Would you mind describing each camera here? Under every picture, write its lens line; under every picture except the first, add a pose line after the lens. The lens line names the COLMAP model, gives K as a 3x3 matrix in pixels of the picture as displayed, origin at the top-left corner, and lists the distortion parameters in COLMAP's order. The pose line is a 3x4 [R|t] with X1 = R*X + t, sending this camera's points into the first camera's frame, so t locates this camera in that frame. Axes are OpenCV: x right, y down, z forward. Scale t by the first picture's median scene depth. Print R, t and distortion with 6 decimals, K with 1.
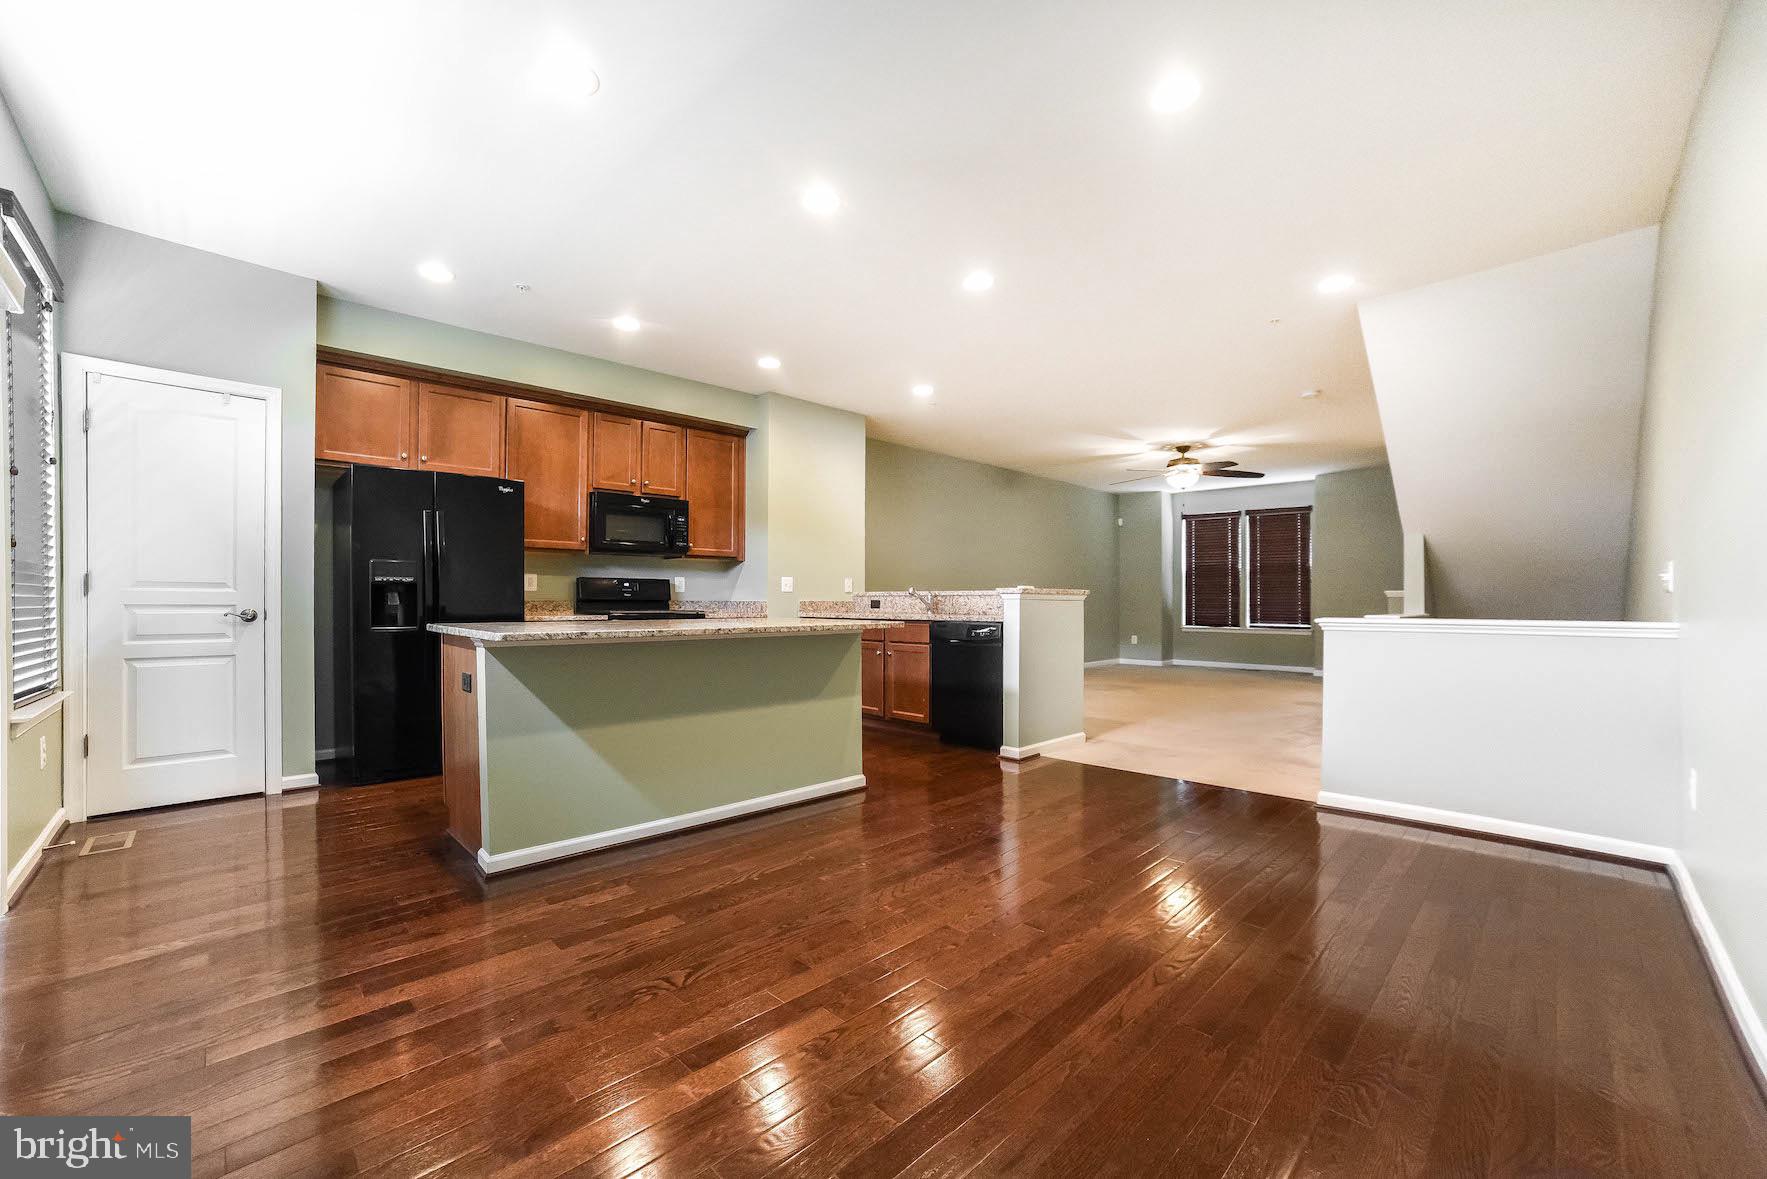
lens RADIAL K [[712.2, 0, 882.7], [0, 712.2, 603.1], [0, 0, 1]] dist [-0.091936, 0.036480]
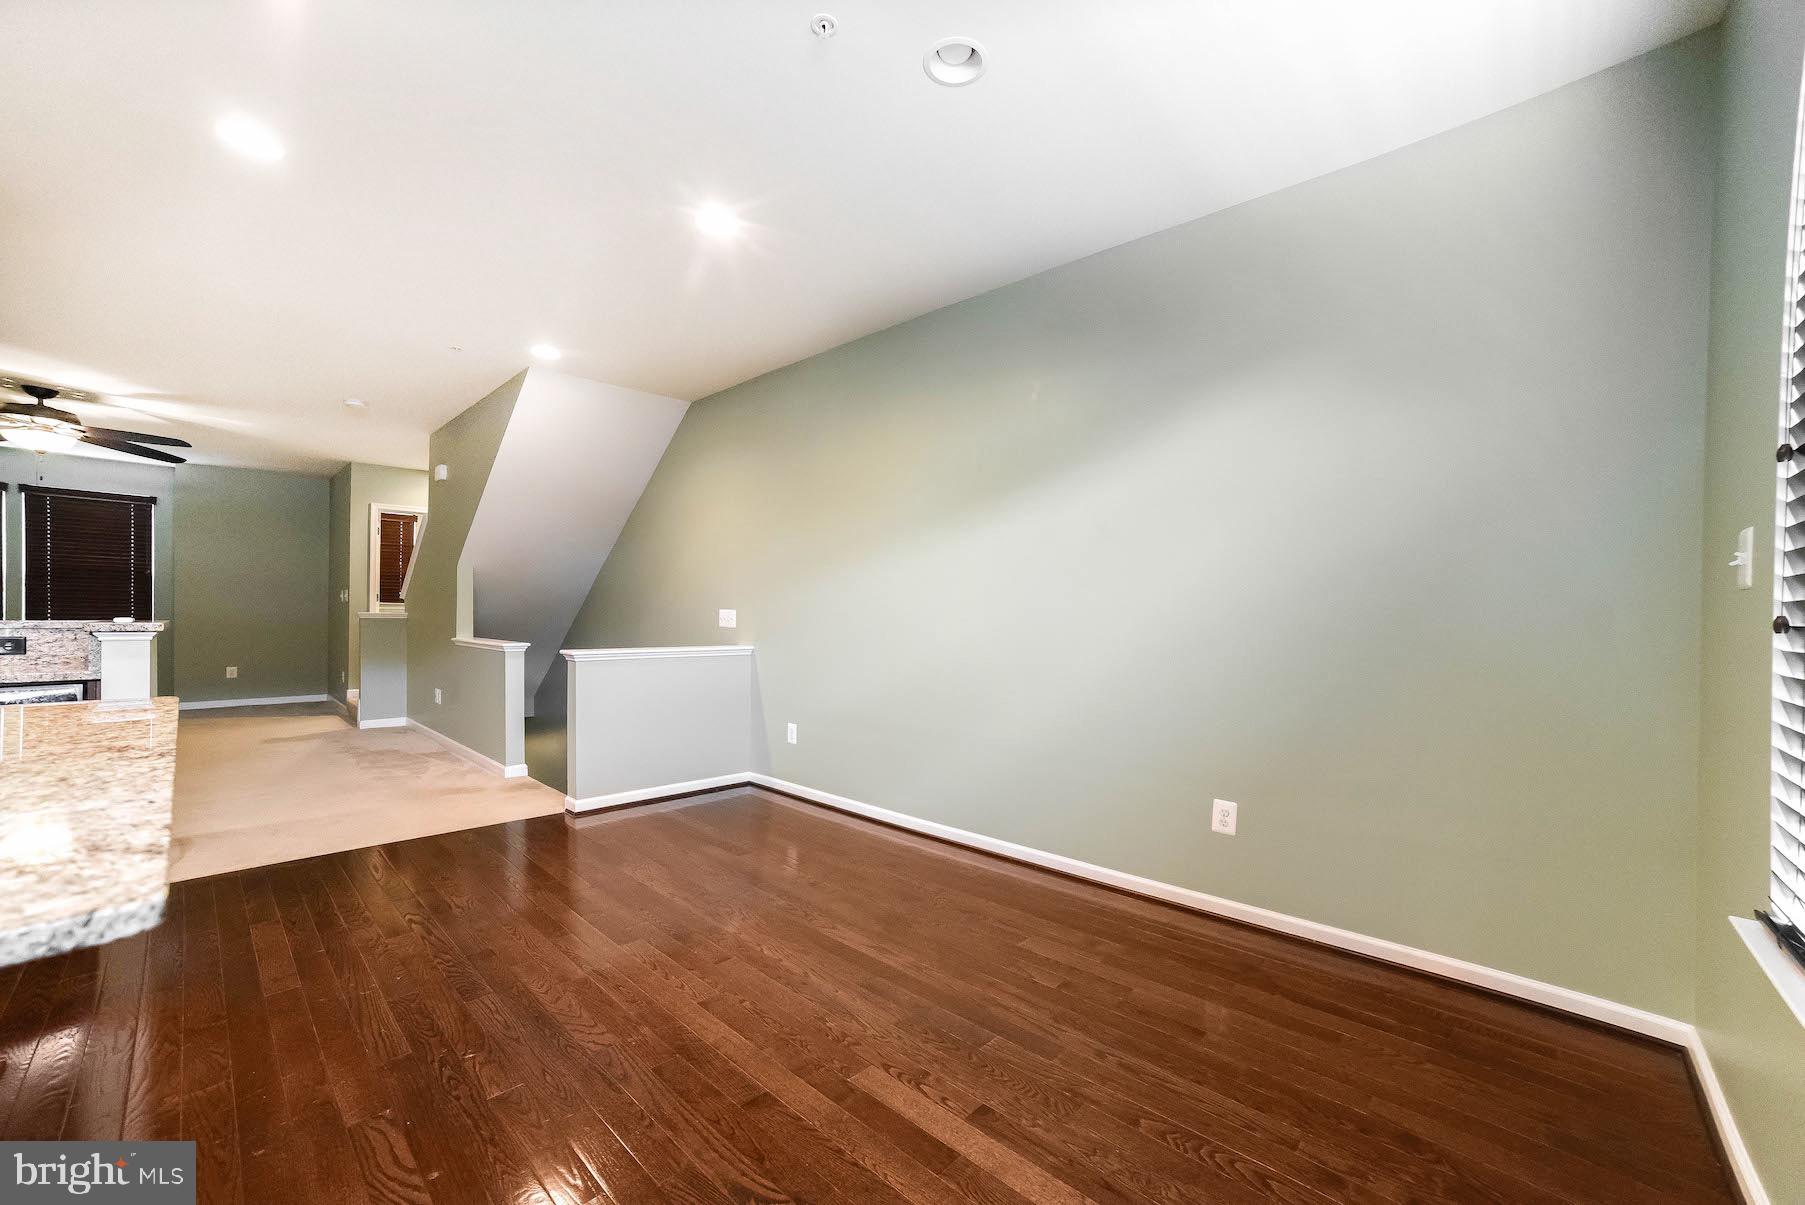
lens RADIAL K [[727.5, 0, 901.7], [0, 727.5, 616.4], [0, 0, 1]] dist [-0.091936, 0.036480]
pose [[-0.026194, -0.008188, 0.999623, -0.332560], [-0.005814, 0.999951, 0.008039, -0.027508], [-0.999640, -0.005602, -0.026241, 0.289563]]
